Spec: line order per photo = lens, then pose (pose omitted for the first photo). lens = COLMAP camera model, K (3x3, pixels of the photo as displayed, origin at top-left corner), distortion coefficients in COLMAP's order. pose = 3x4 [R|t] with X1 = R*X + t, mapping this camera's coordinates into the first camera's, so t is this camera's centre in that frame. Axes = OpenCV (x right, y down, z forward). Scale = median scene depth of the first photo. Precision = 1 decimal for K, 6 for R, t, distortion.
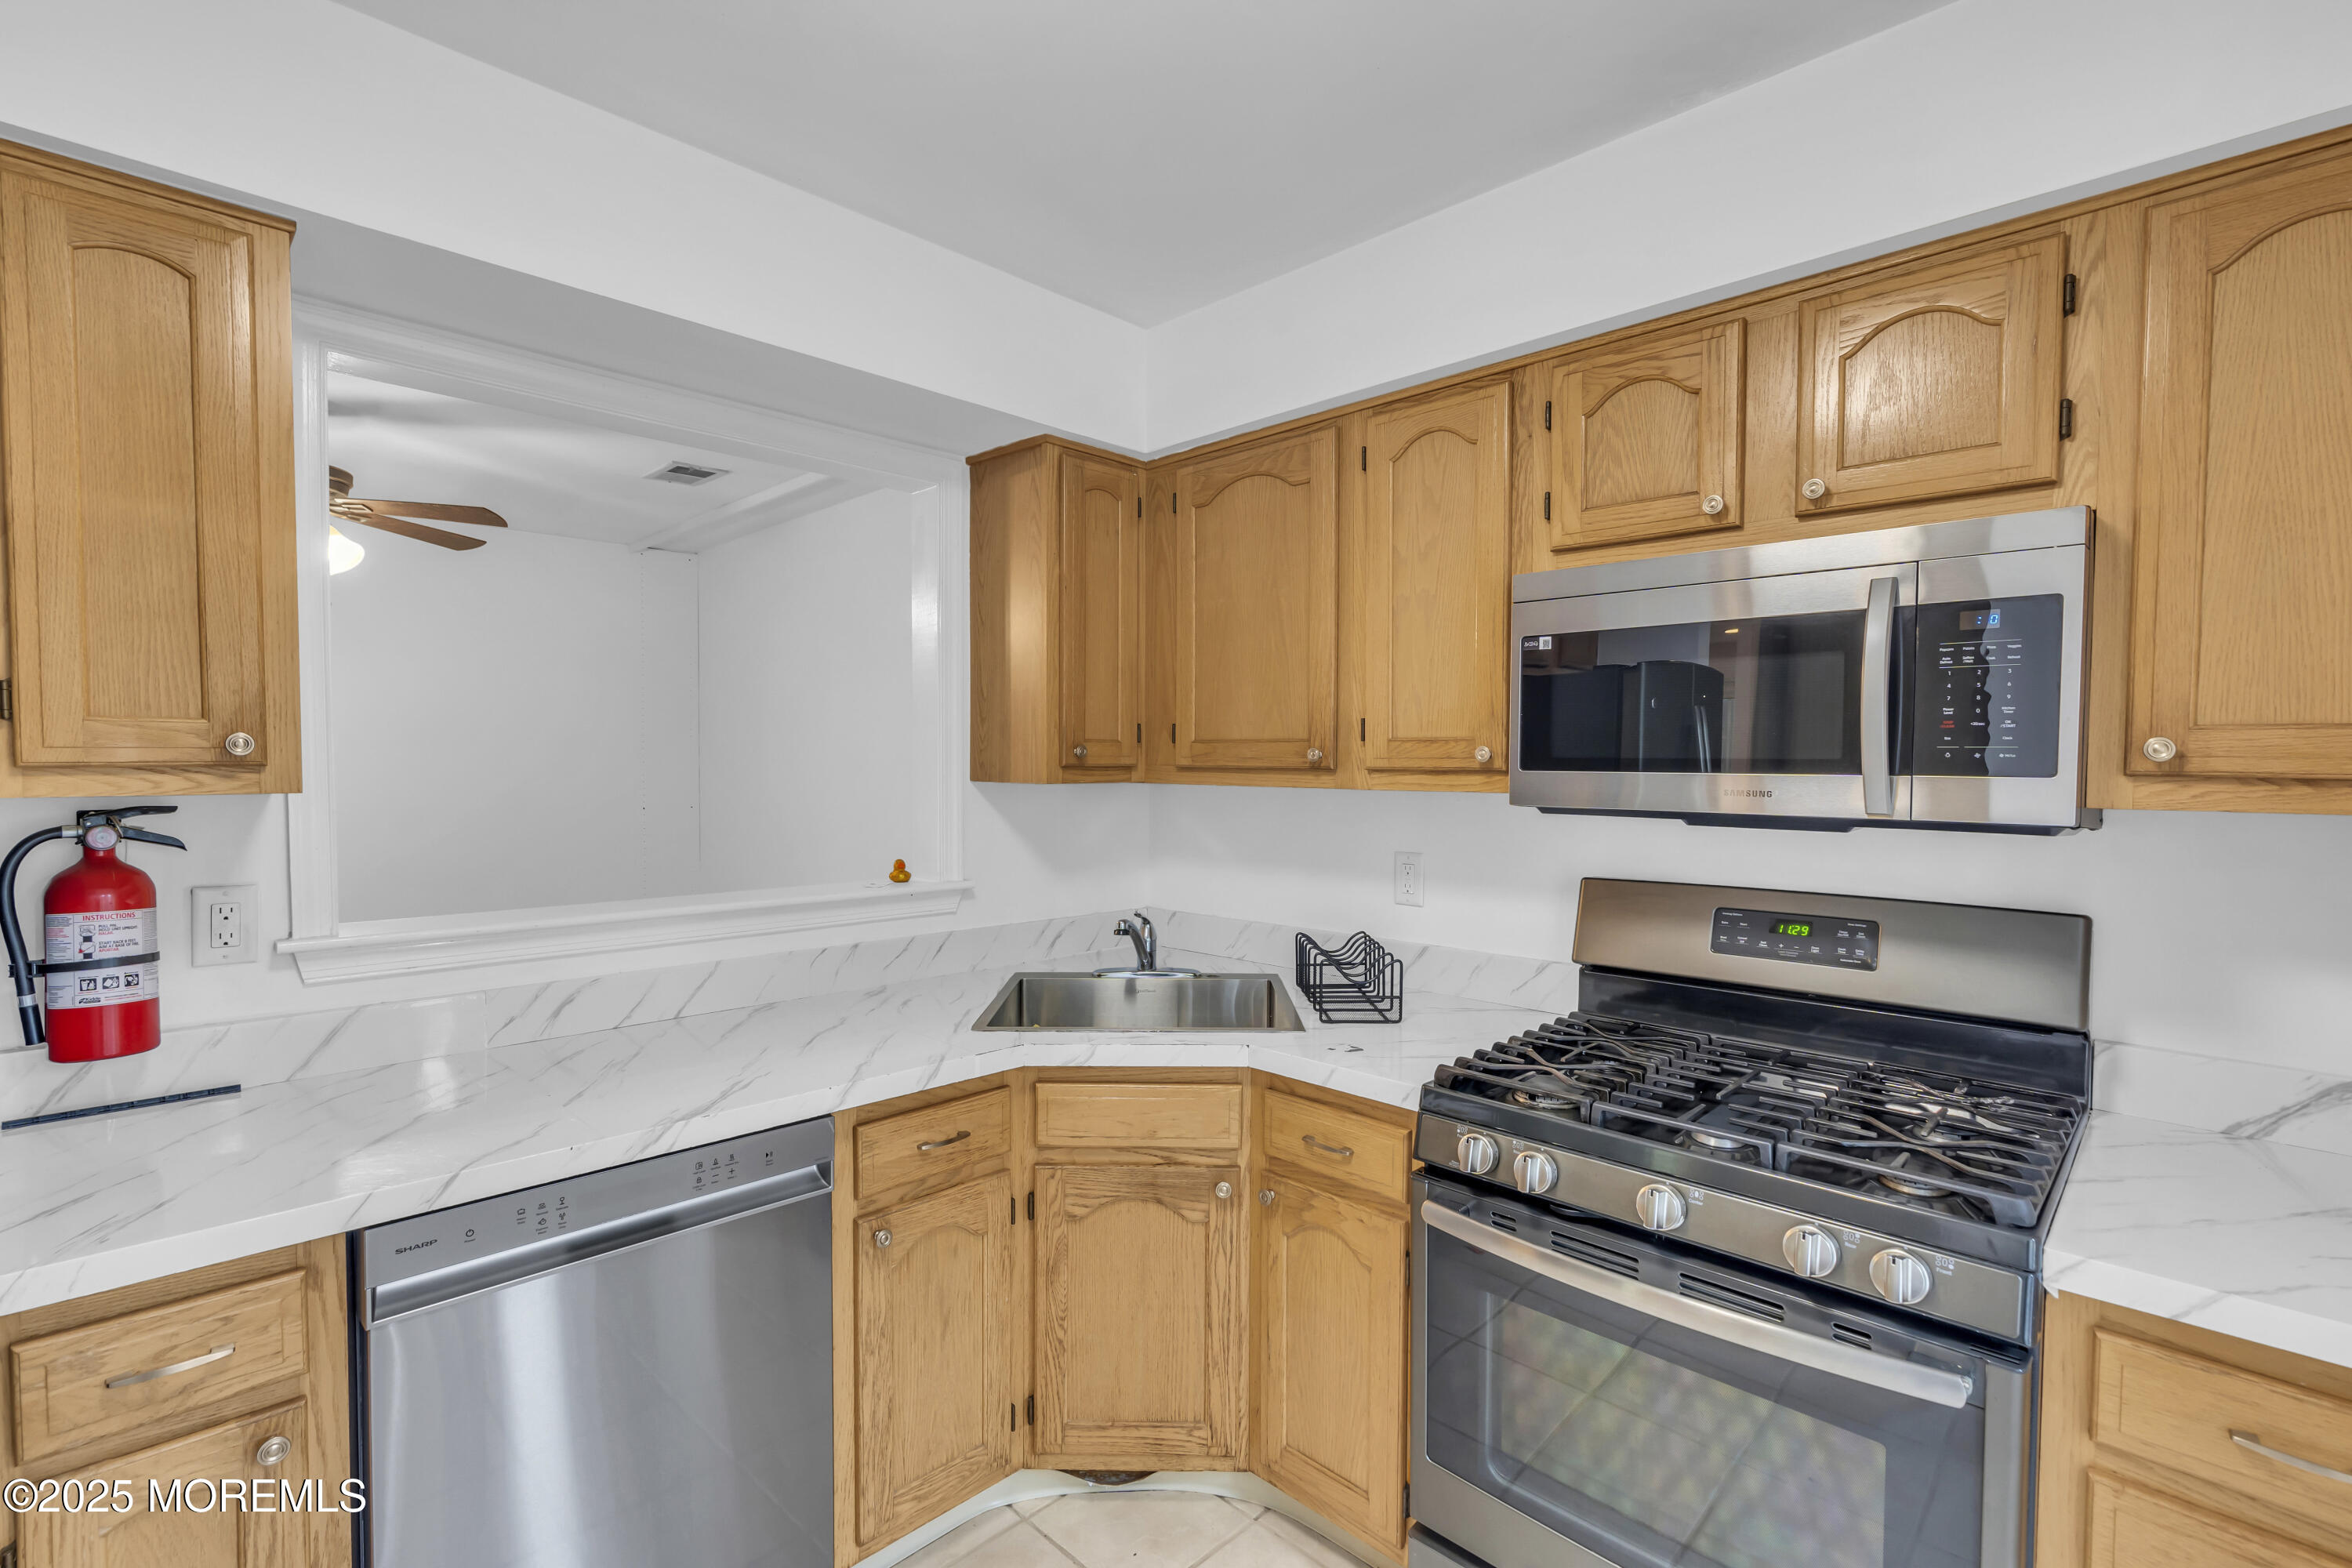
lens RADIAL K [[1073.0, 0, 1179.3], [0, 1073.0, 795.3], [0, 0, 1]] dist [0.000968, 0.000485]
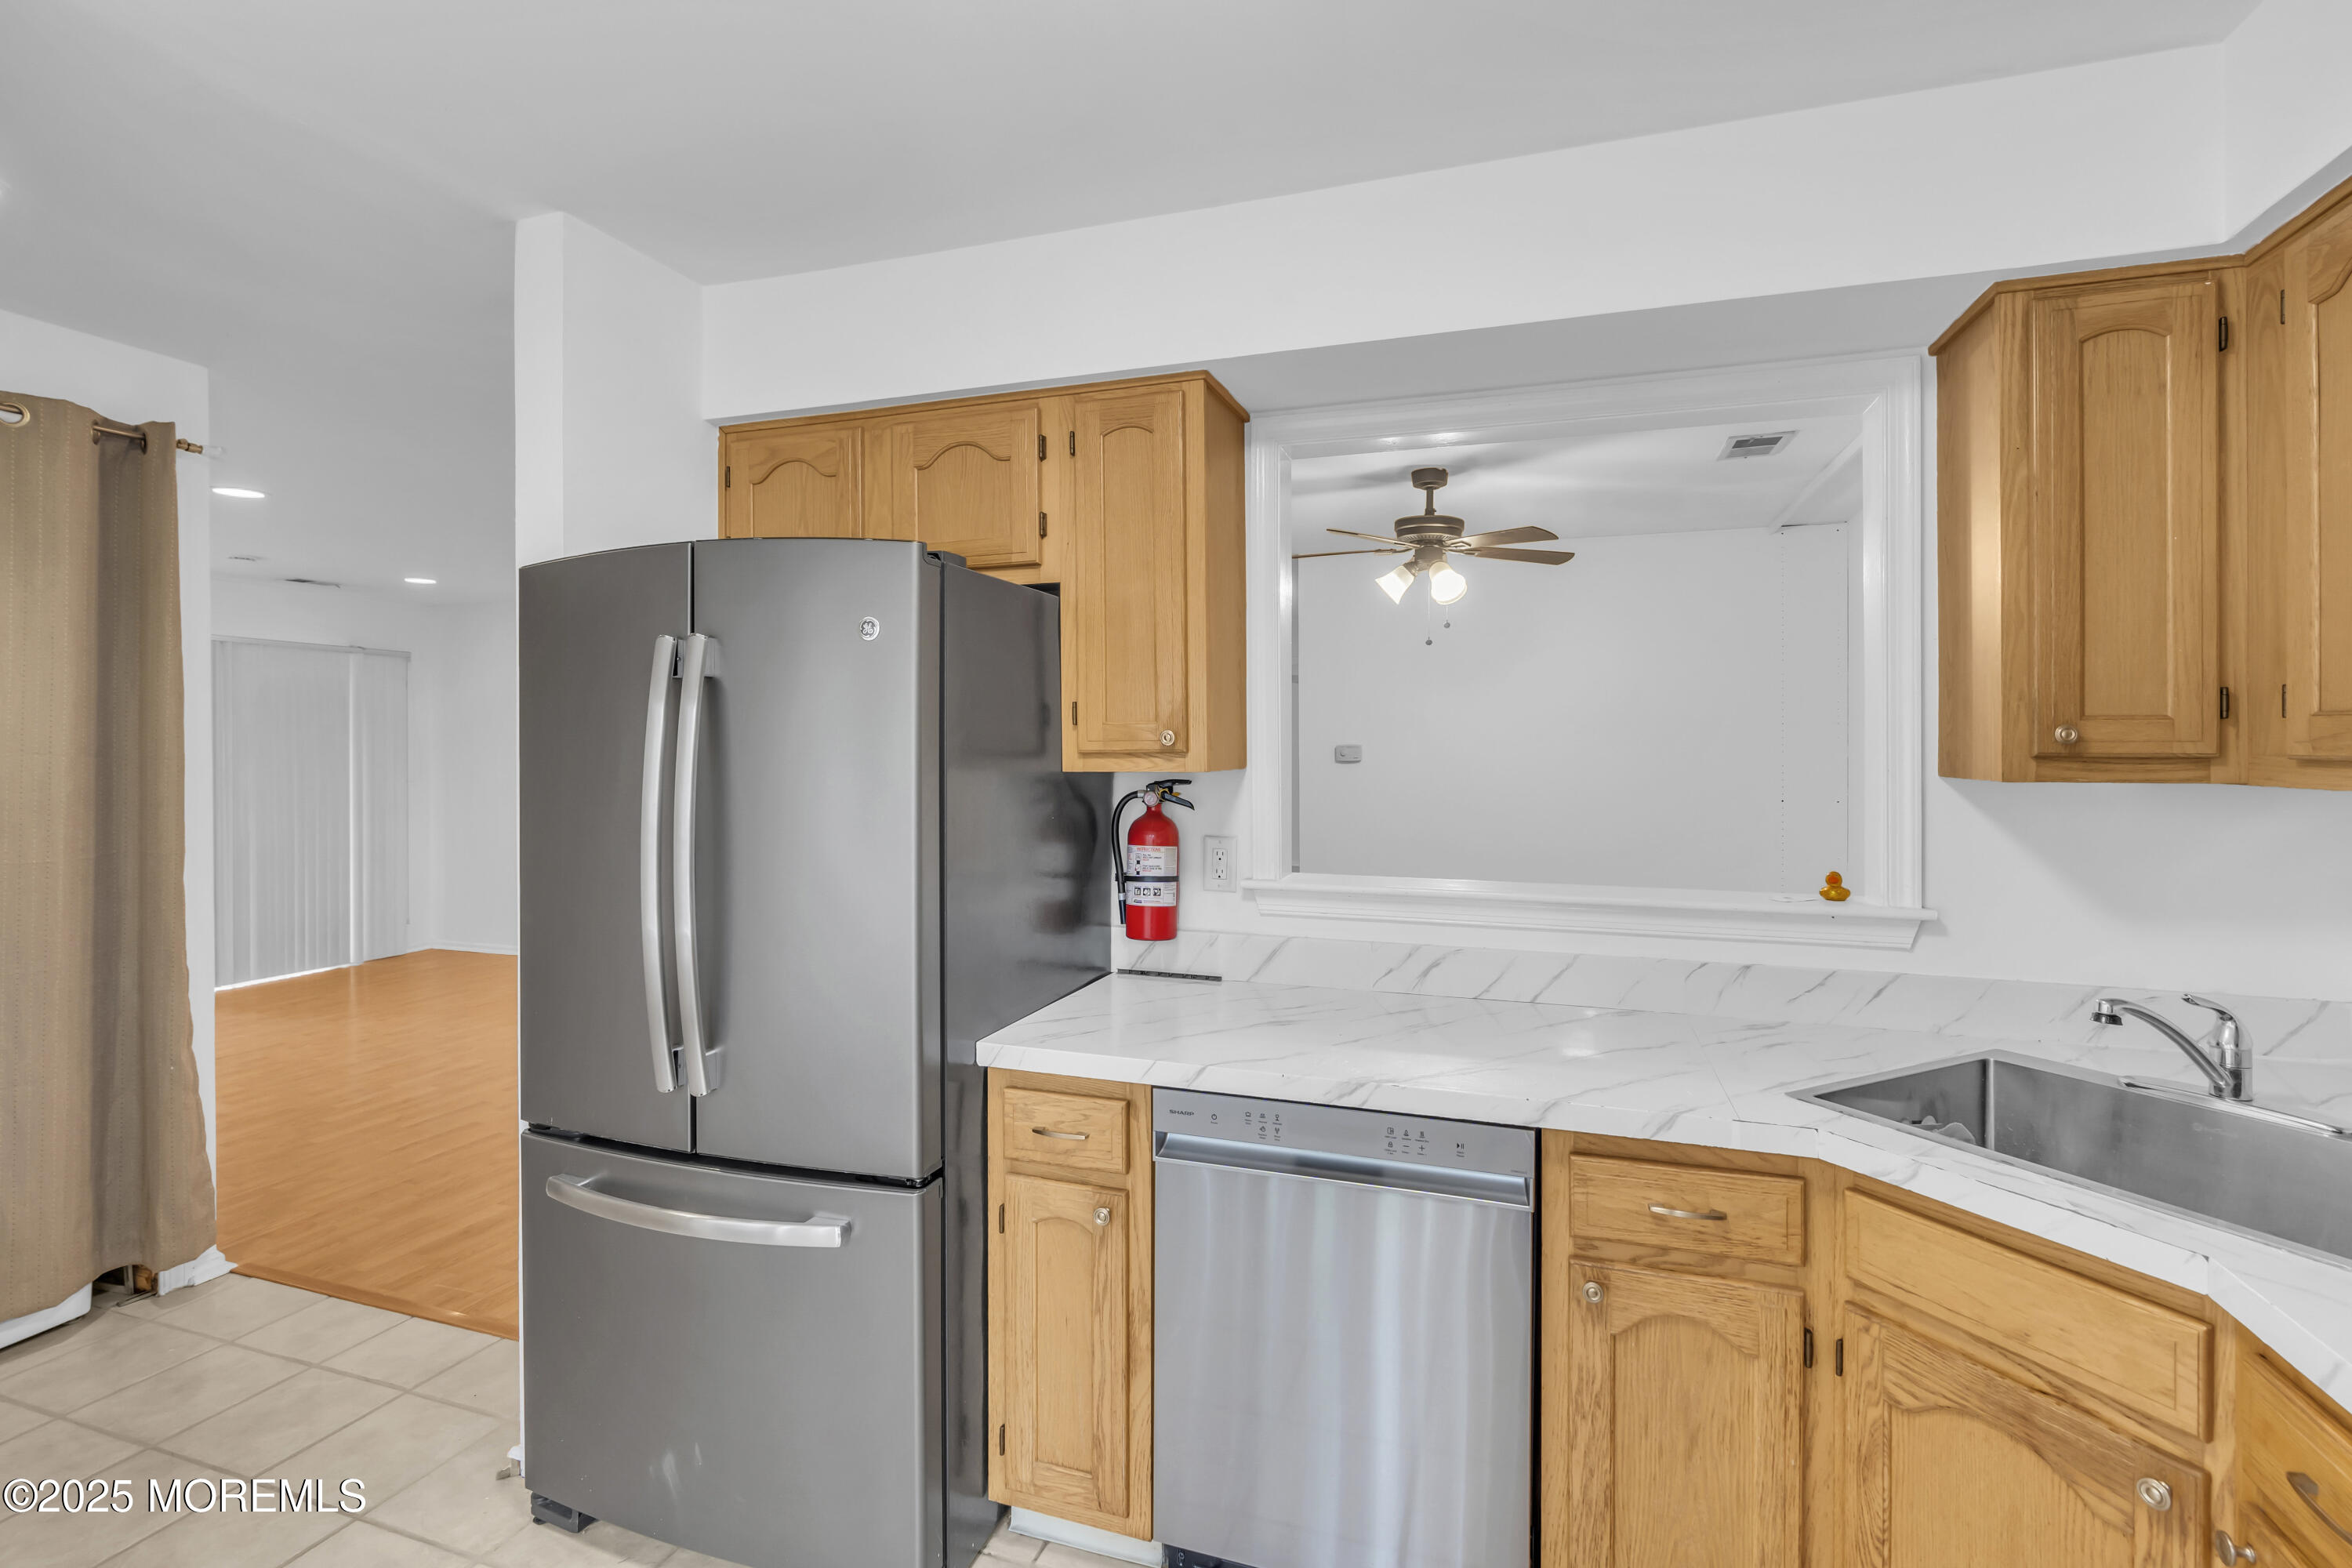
lens RADIAL K [[1088.2, 0, 1180.5], [0, 1088.2, 753.1], [0, 0, 1]] dist [0.002250, 0.000774]
pose [[0.436829, 0.000195, -0.899544, 0.335915], [-0.028762, 0.999492, -0.013751, -0.004992], [0.899085, 0.031880, 0.436613, 0.261375]]
